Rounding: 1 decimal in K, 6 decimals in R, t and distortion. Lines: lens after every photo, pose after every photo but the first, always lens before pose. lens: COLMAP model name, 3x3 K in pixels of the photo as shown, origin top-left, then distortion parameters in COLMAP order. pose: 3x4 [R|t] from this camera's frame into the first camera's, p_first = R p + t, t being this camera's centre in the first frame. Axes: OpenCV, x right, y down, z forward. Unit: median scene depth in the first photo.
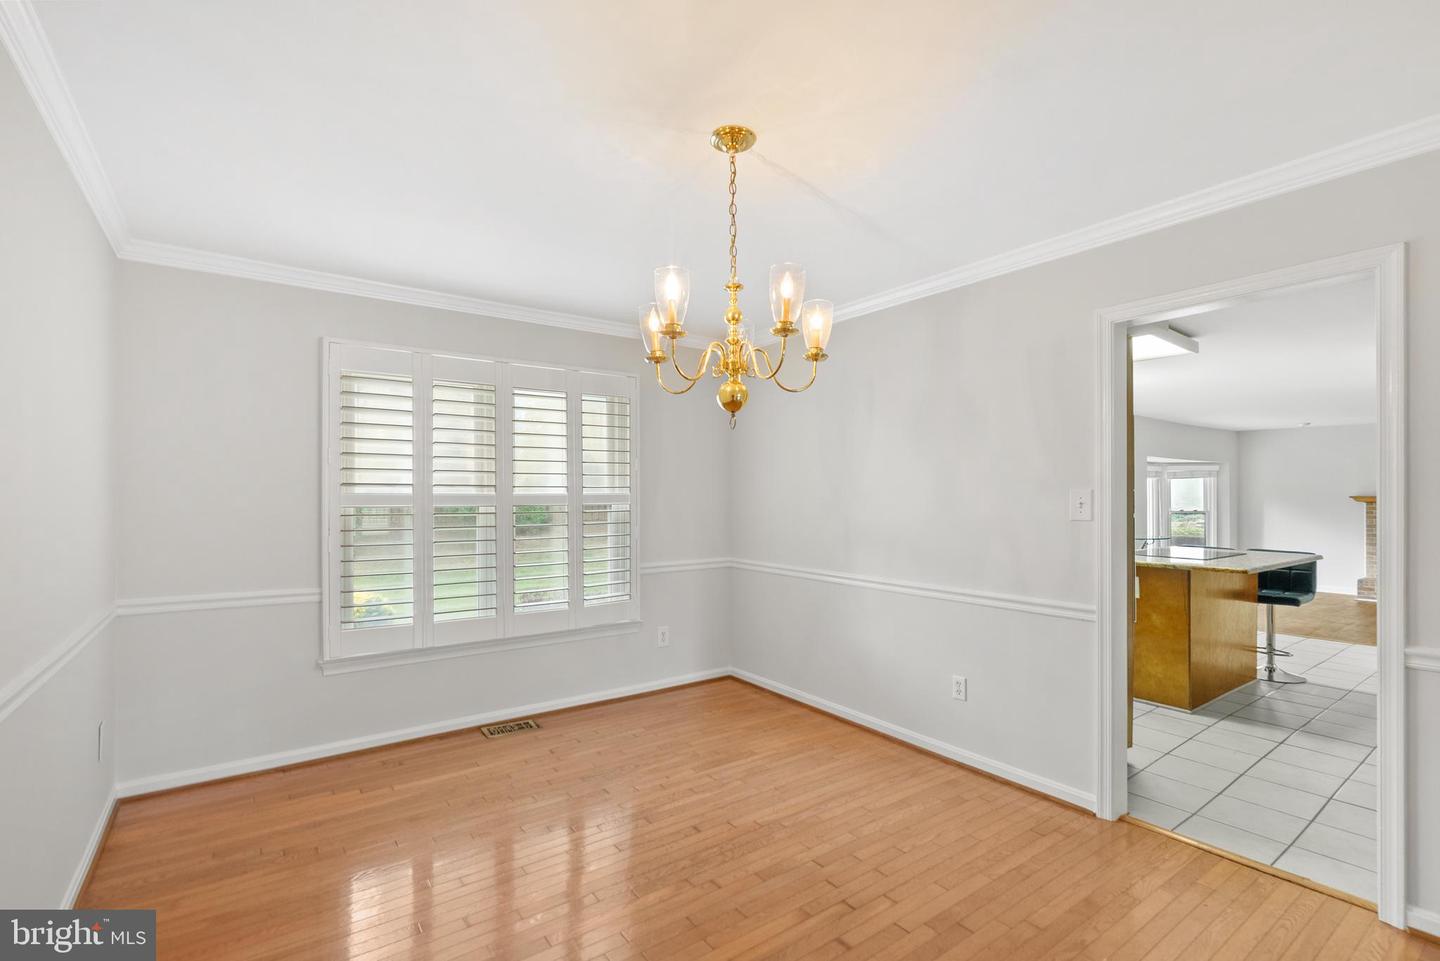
lens RADIAL K [[664.2, 0, 706.0], [0, 664.2, 499.3], [0, 0, 1]] dist [-0.001535, 0.002469]
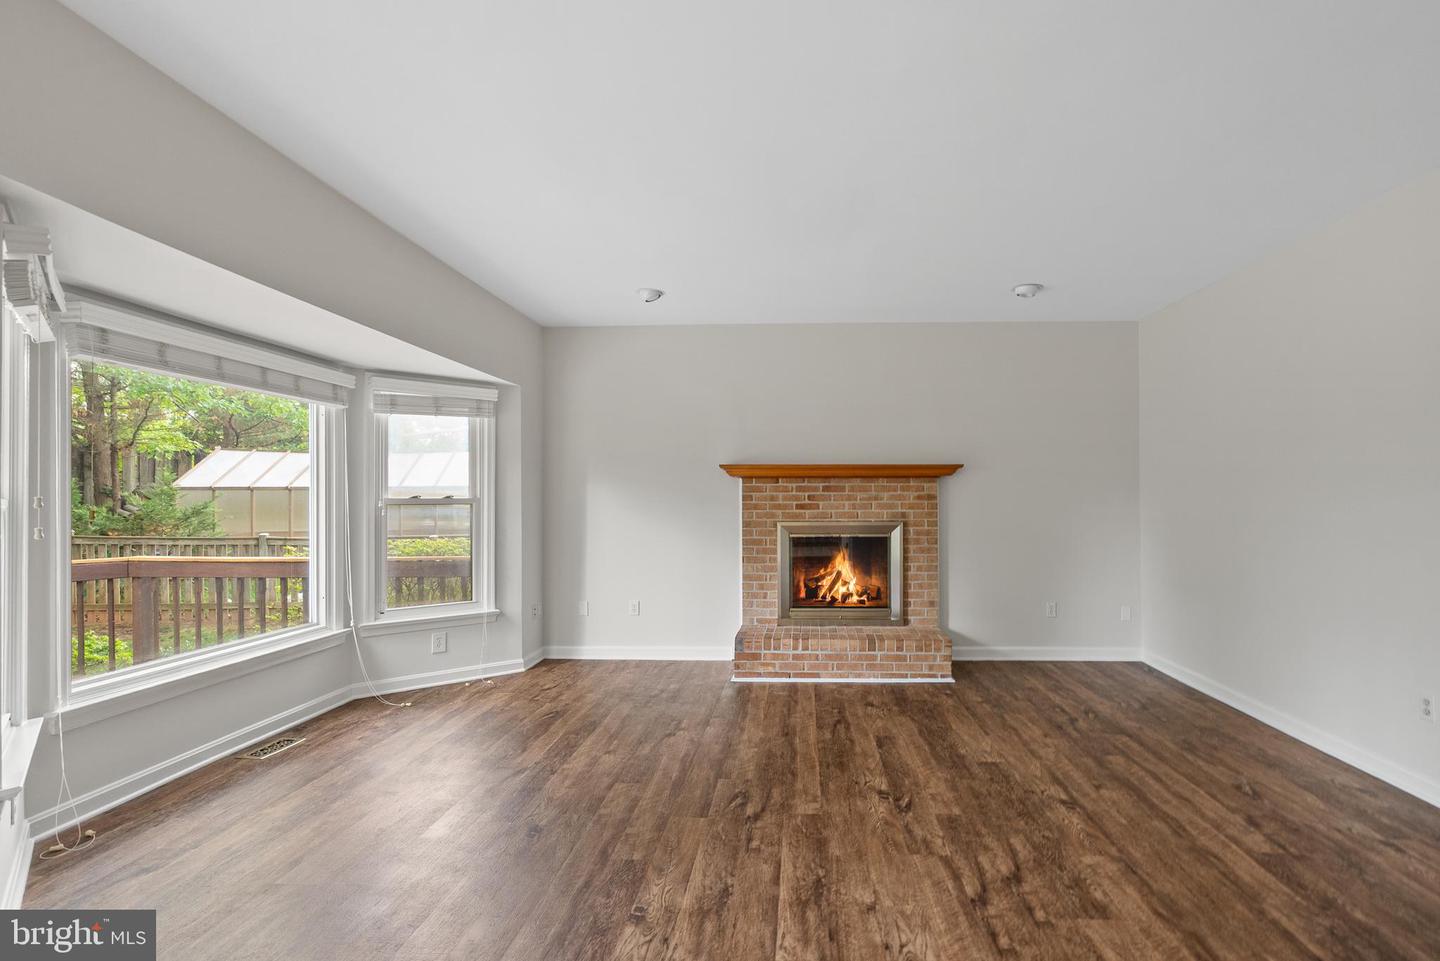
lens RADIAL K [[664.2, 0, 763.9], [0, 664.2, 505.5], [0, 0, 1]] dist [-0.001535, 0.002469]
pose [[0.624153, -0.002684, 0.781297, 1.484963], [0.004898, 0.999988, -0.000477, 0.064064], [-0.781287, 0.004125, 0.624159, 1.640884]]
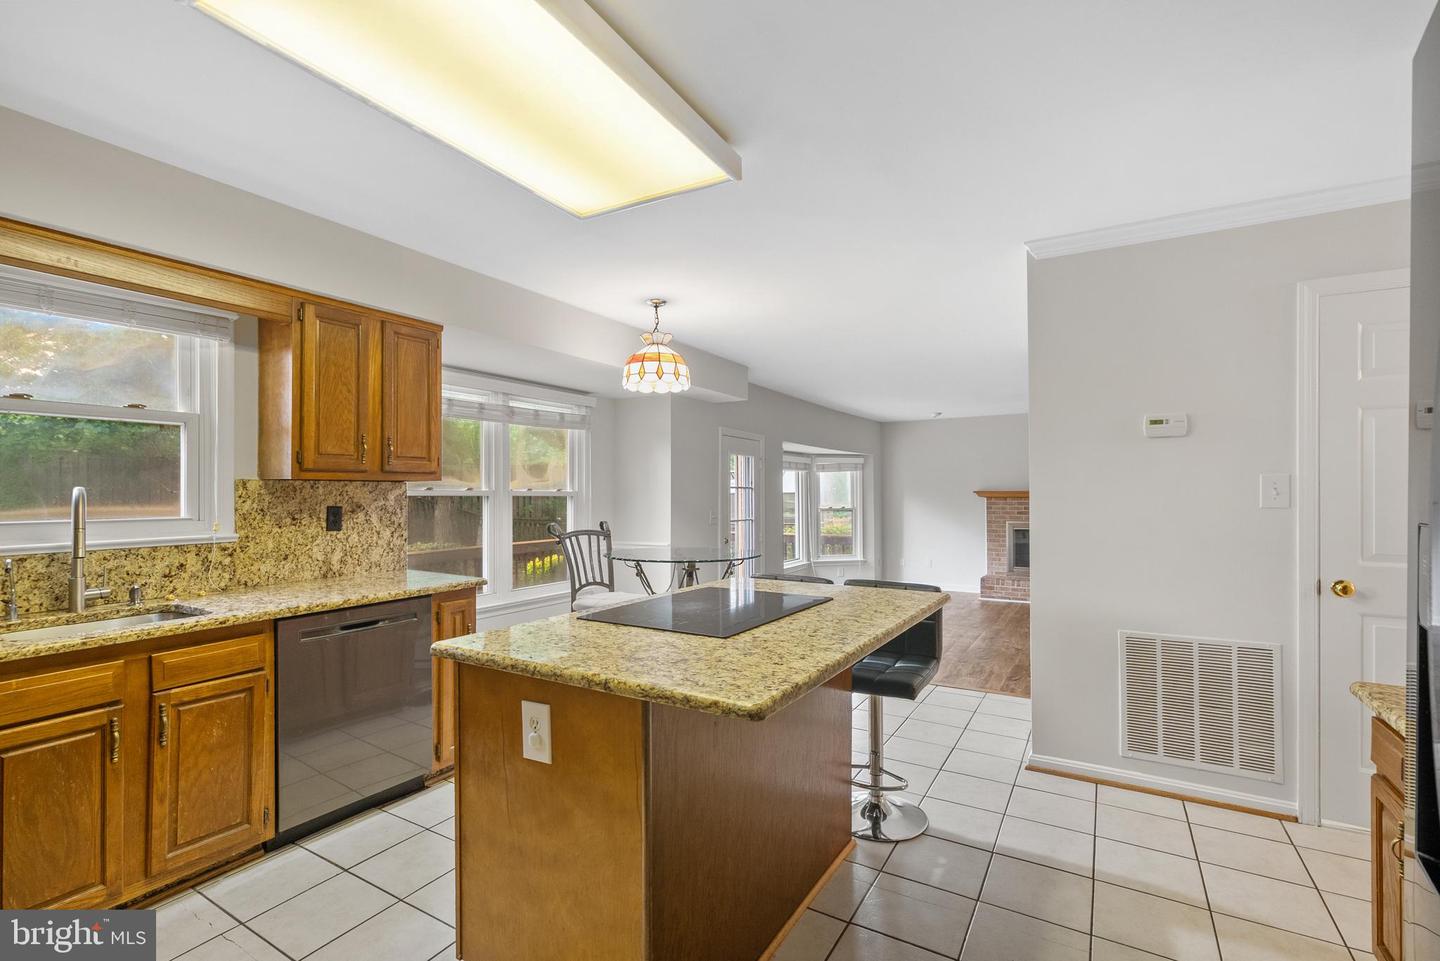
lens RADIAL K [[664.2, 0, 714.8], [0, 664.2, 490.9], [0, 0, 1]] dist [-0.001535, 0.002469]
pose [[0.919461, -0.001228, 0.393179, 0.602170], [0.004953, 0.999952, -0.008459, 0.003189], [-0.393150, 0.009725, 0.919423, 0.645016]]
